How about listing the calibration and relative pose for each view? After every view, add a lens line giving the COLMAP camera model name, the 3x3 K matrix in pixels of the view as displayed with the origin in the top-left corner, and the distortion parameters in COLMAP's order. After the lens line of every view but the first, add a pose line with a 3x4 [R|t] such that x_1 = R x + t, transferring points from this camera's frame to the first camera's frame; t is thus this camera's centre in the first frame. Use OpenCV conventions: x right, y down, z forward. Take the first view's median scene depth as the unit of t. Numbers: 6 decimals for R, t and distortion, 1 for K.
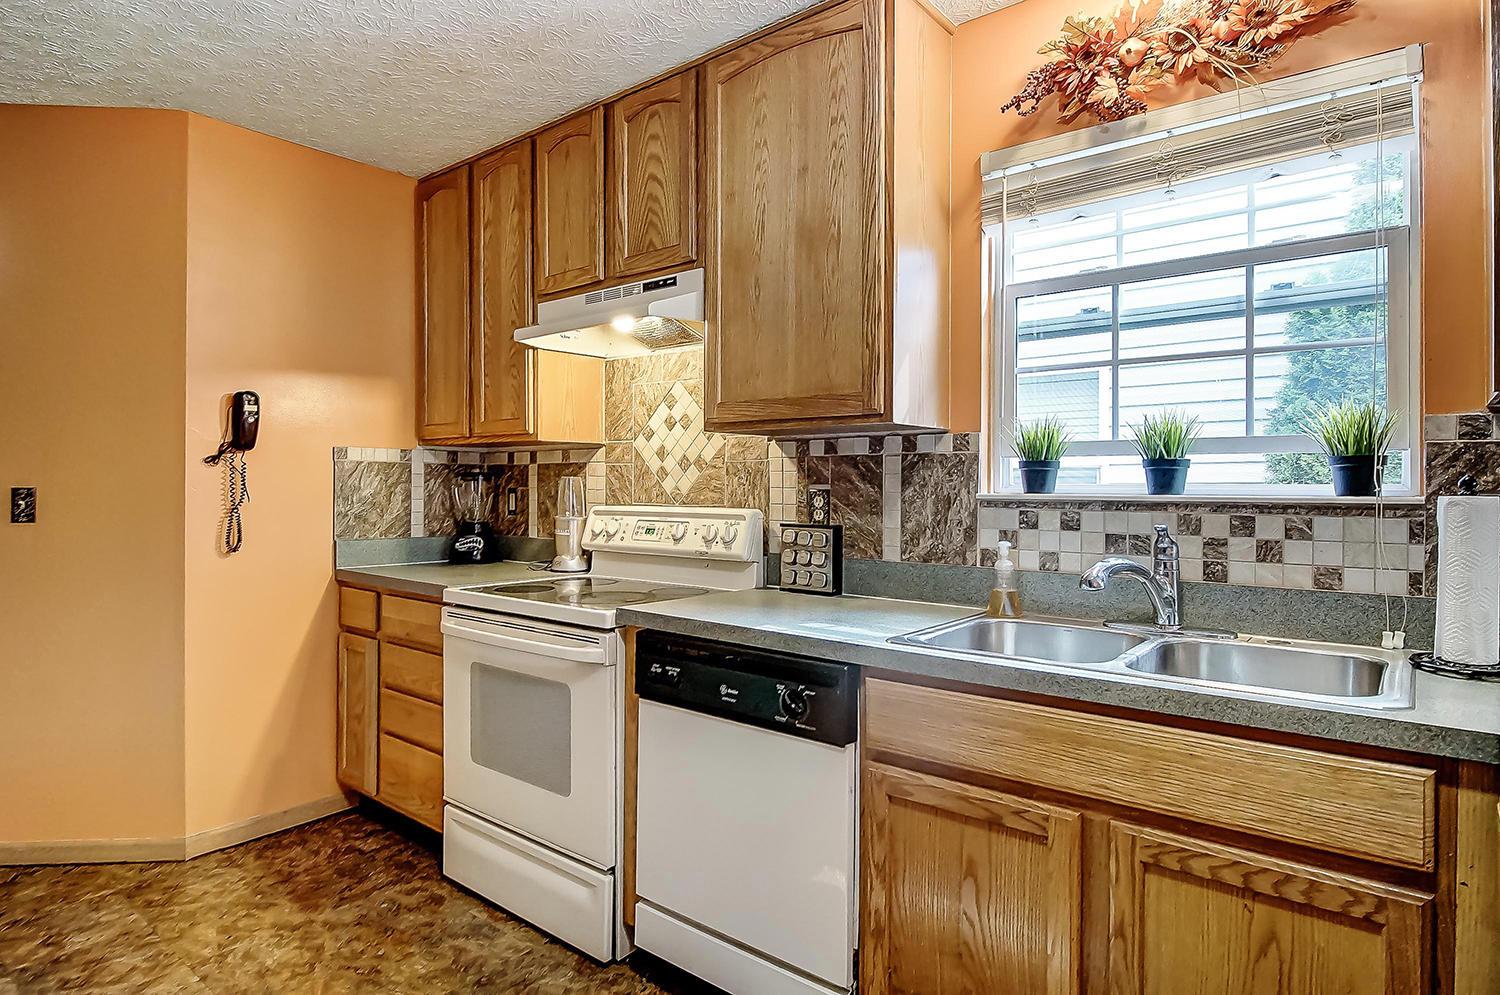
lens RADIAL K [[818.6, 0, 748.2], [0, 818.6, 484.9], [0, 0, 1]] dist [0.003677, -0.011672]
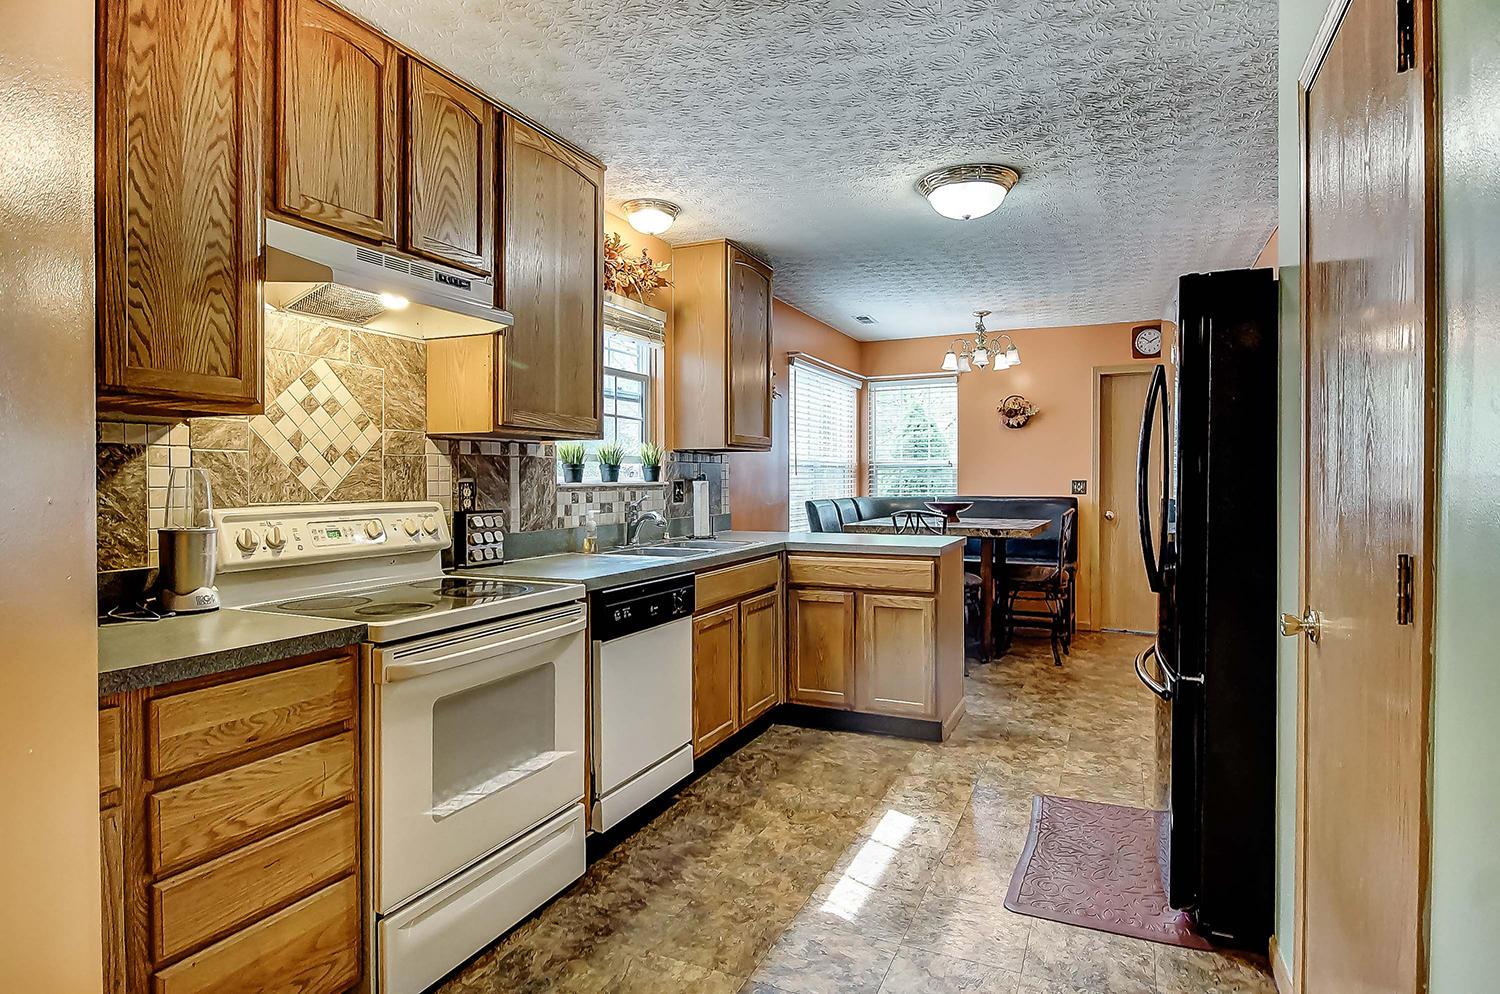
lens RADIAL K [[818.6, 0, 757.6], [0, 818.6, 485.2], [0, 0, 1]] dist [0.003677, -0.011672]
pose [[-0.257205, -0.011385, 0.966290, -1.335523], [0.000576, 0.999929, 0.011935, -0.004531], [-0.966357, 0.003626, -0.257180, 1.008071]]
